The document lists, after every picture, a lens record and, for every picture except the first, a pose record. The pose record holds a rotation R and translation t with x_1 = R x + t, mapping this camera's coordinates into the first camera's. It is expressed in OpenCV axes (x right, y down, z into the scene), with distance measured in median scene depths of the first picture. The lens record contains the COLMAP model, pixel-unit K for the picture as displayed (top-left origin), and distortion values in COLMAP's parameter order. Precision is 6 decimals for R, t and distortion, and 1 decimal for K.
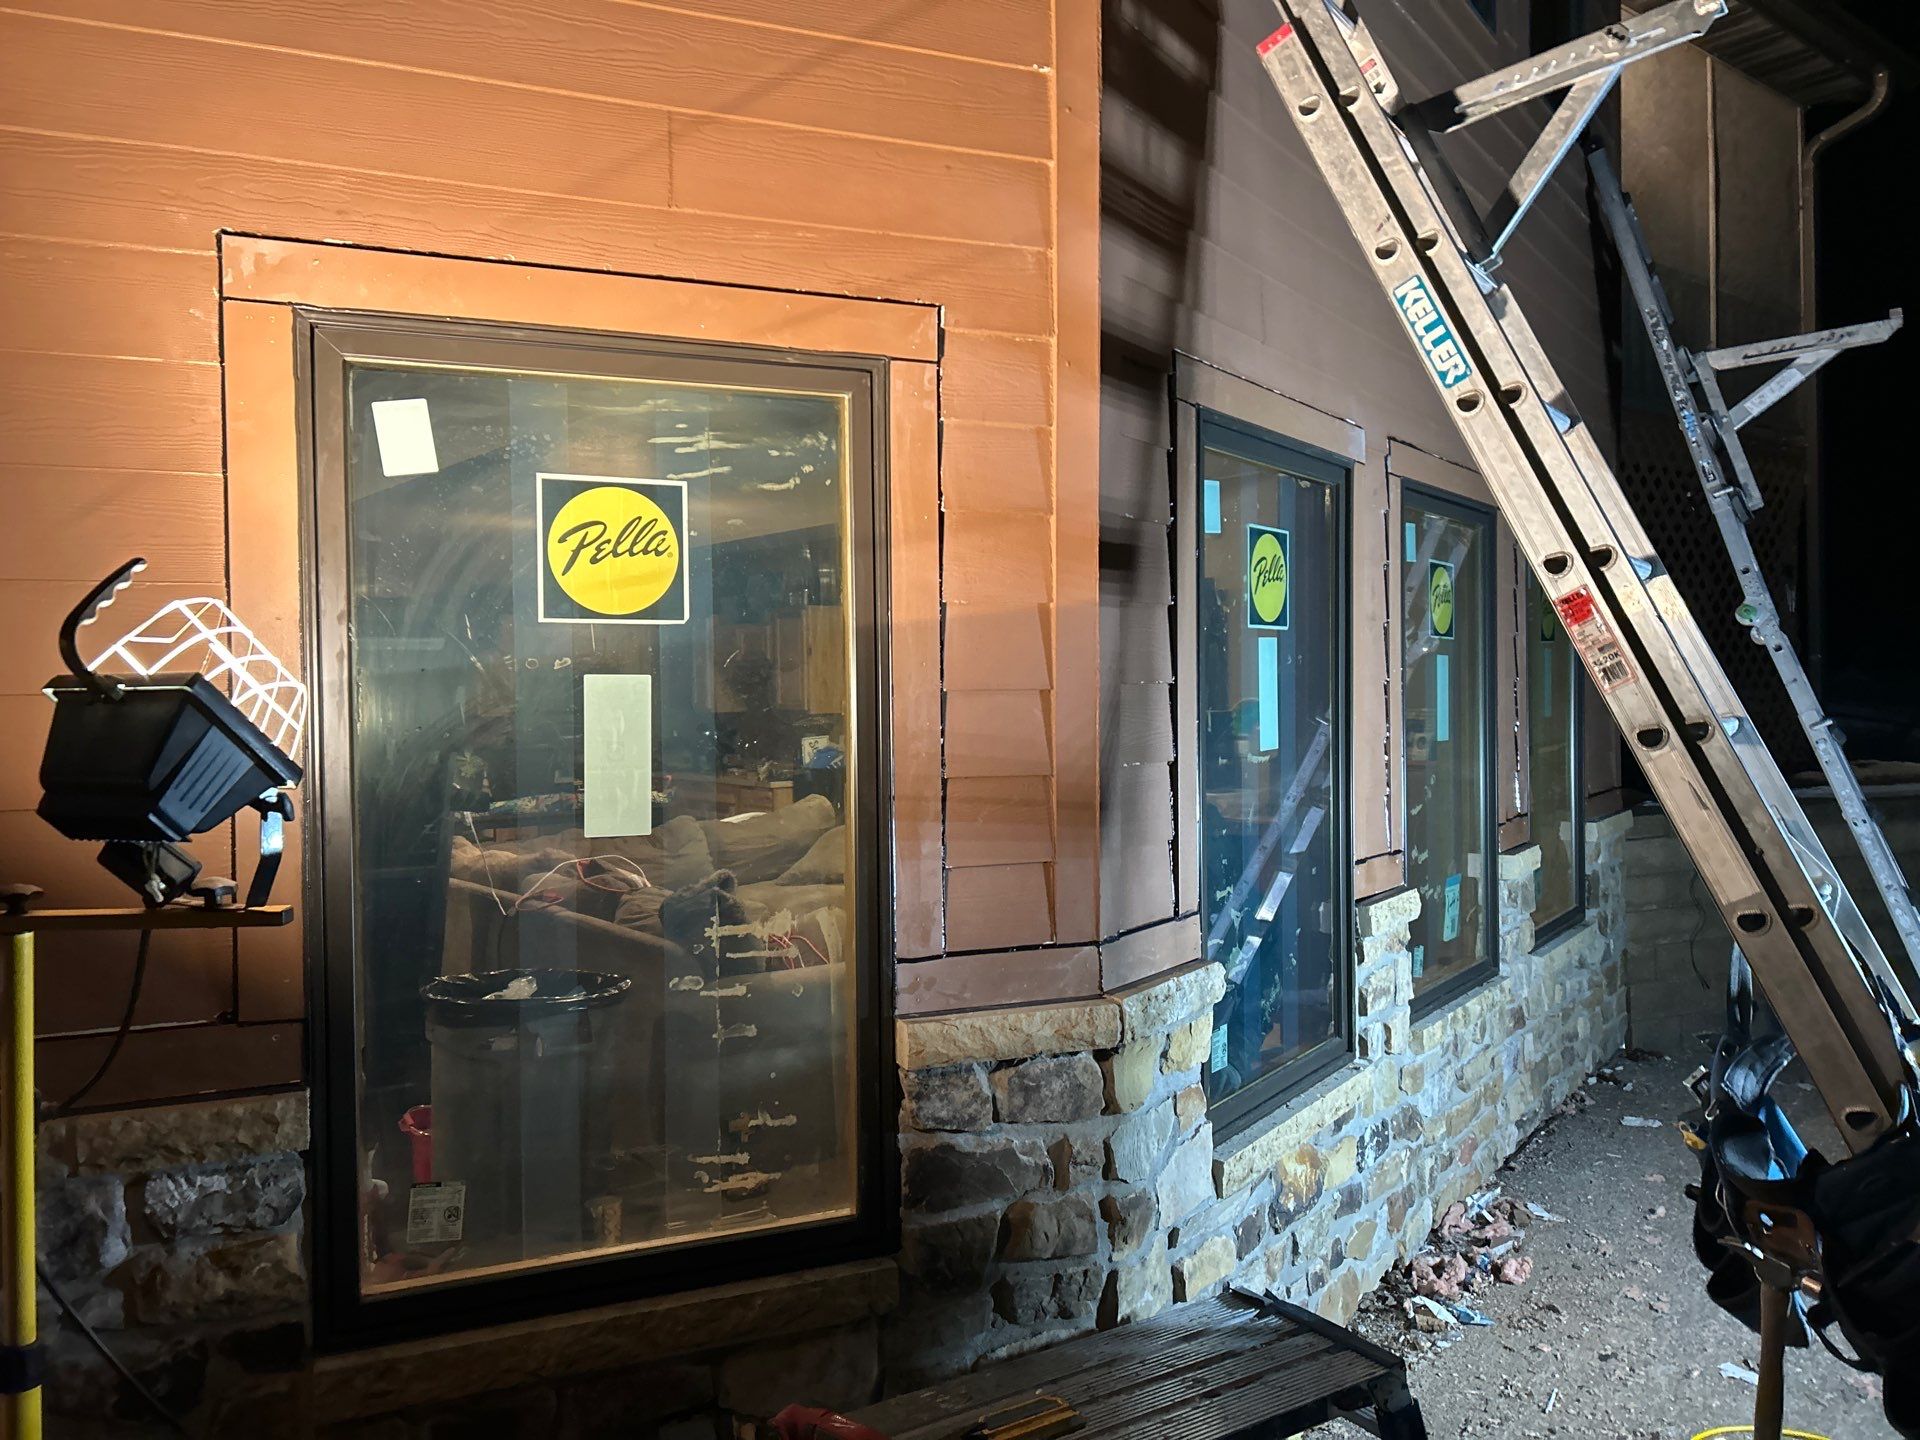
lens RADIAL K [[1433.8, 0, 969.5], [0, 1433.8, 718.3], [0, 0, 1]] dist [0.040277, -0.021900]
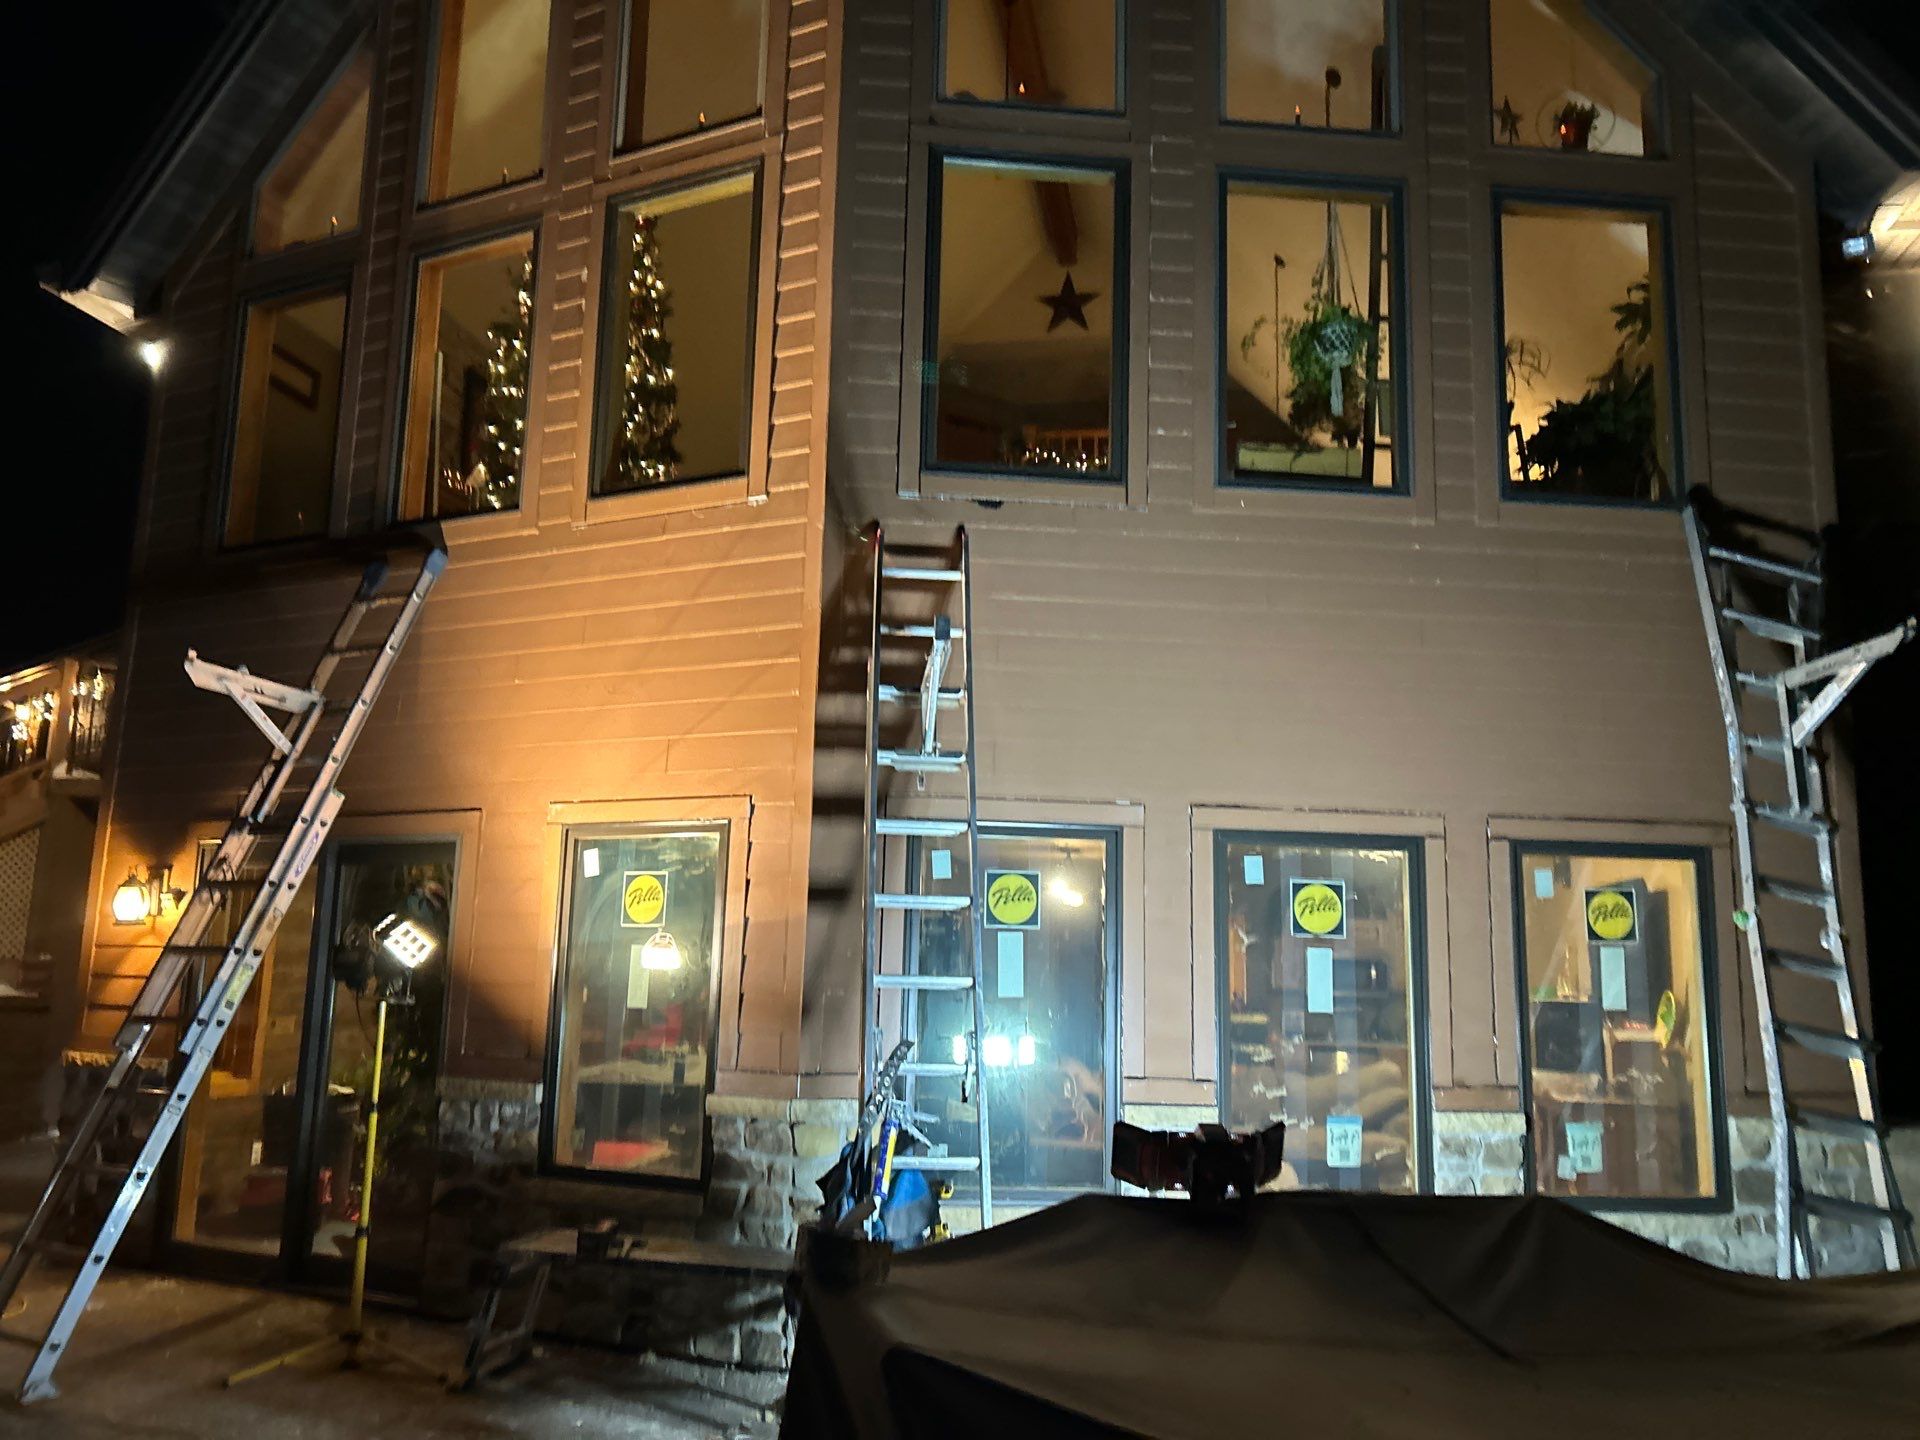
lens RADIAL K [[1433.8, 0, 970.7], [0, 1433.8, 717.5], [0, 0, 1]] dist [0.040277, -0.021900]
pose [[0.659845, -0.100084, -0.744706, 1.952149], [-0.047023, 0.983647, -0.173861, -0.009438], [0.749928, 0.149740, 0.644349, -0.297858]]
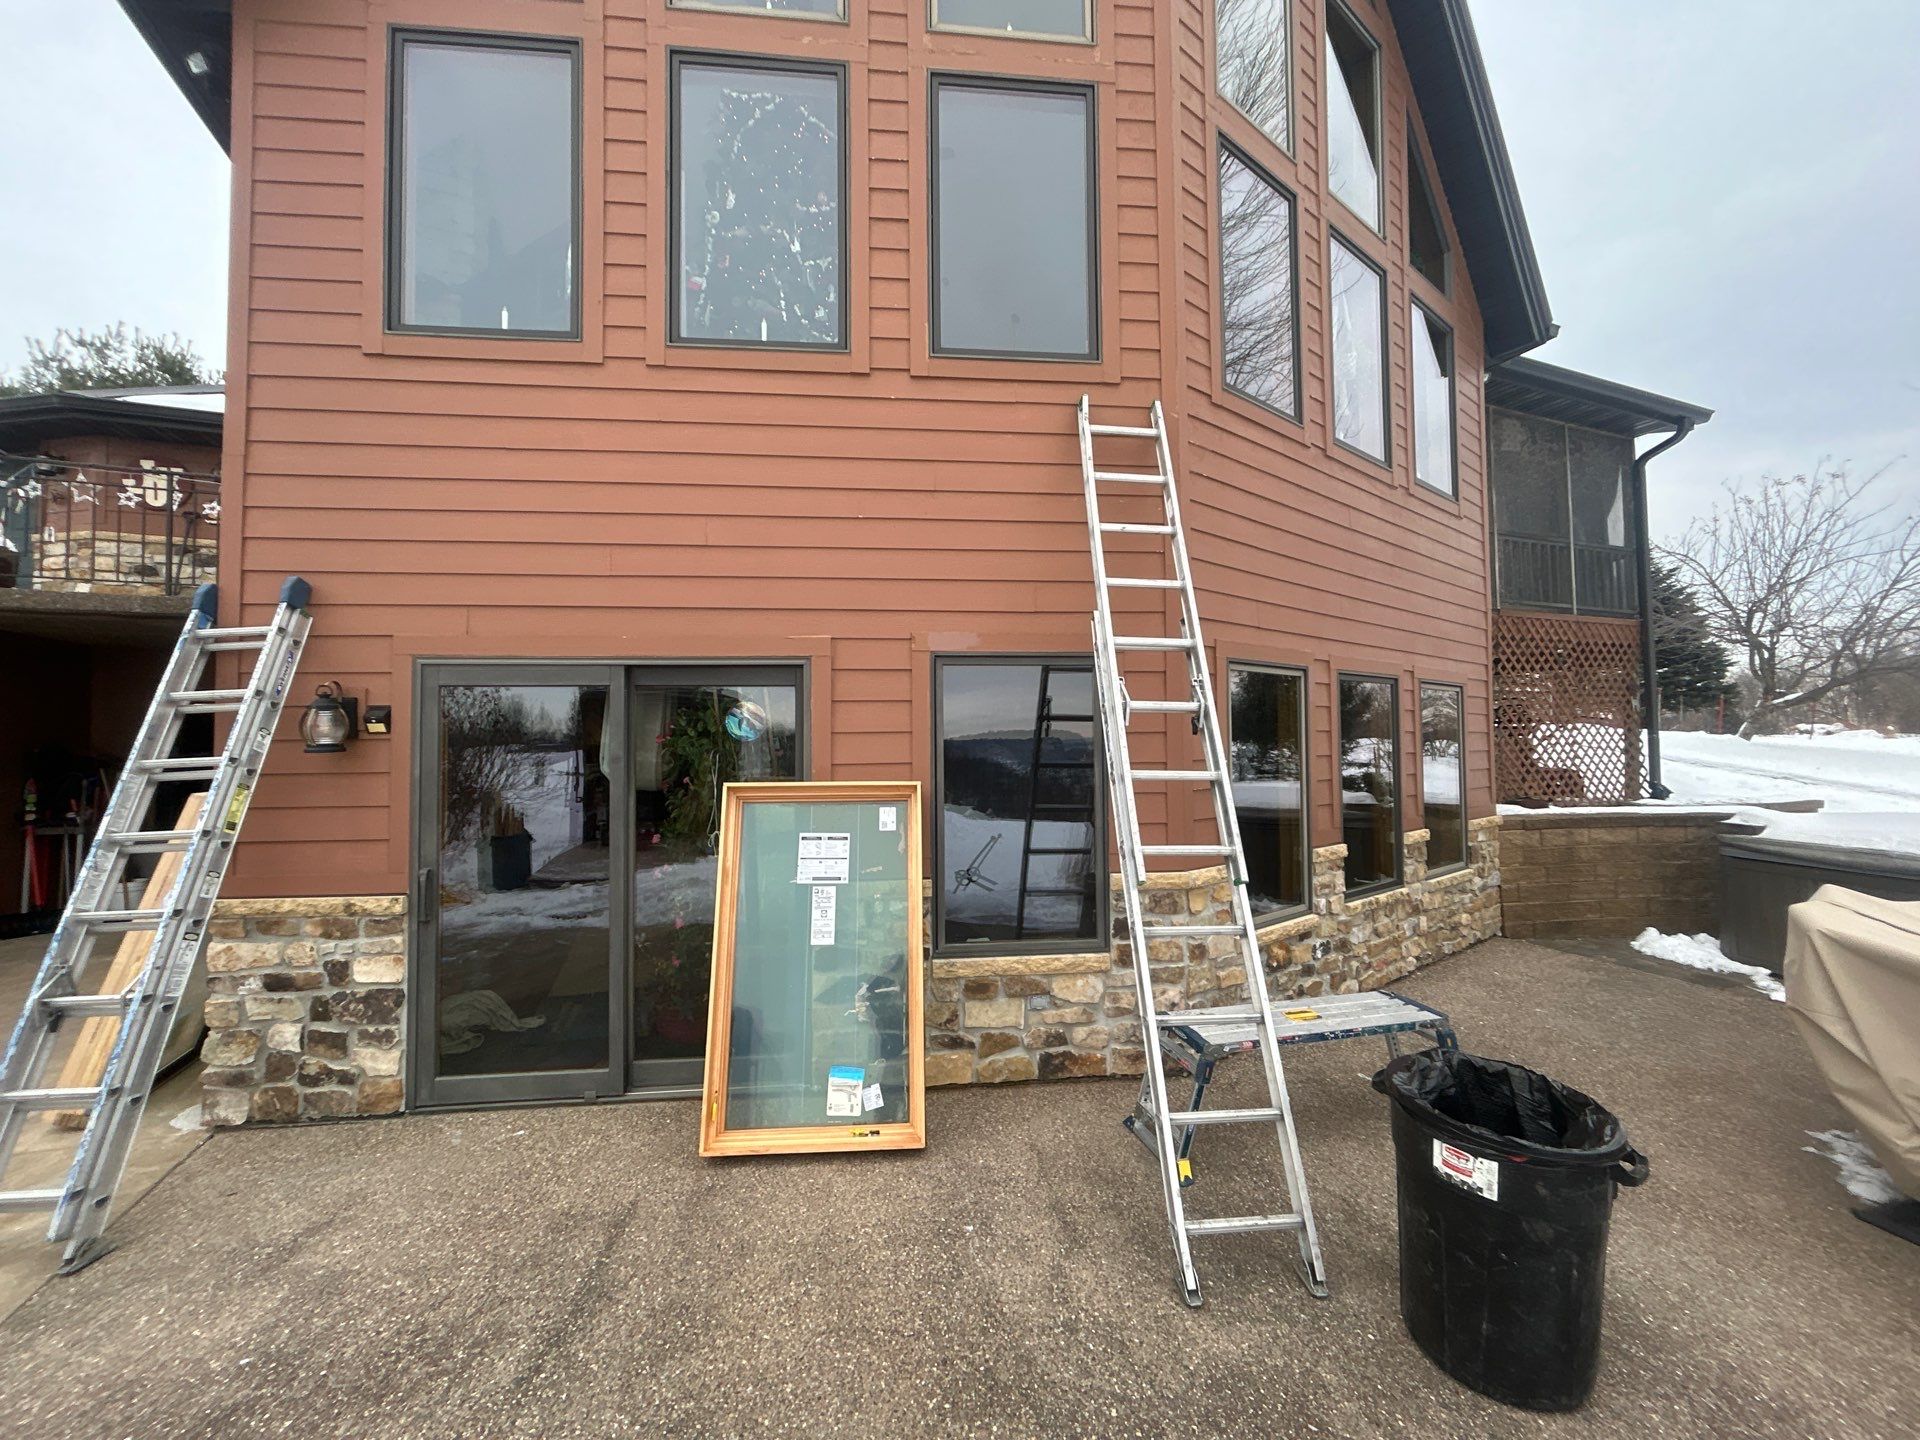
lens RADIAL K [[773.7, 0, 959.2], [0, 773.7, 721.6], [0, 0, 1]] dist [-0.000548, 0.000994]
pose [[0.959267, -0.012122, -0.282240, 0.100771], [-0.003295, 0.998531, -0.054086, -0.014868], [0.282481, 0.052813, 0.957818, -0.594419]]
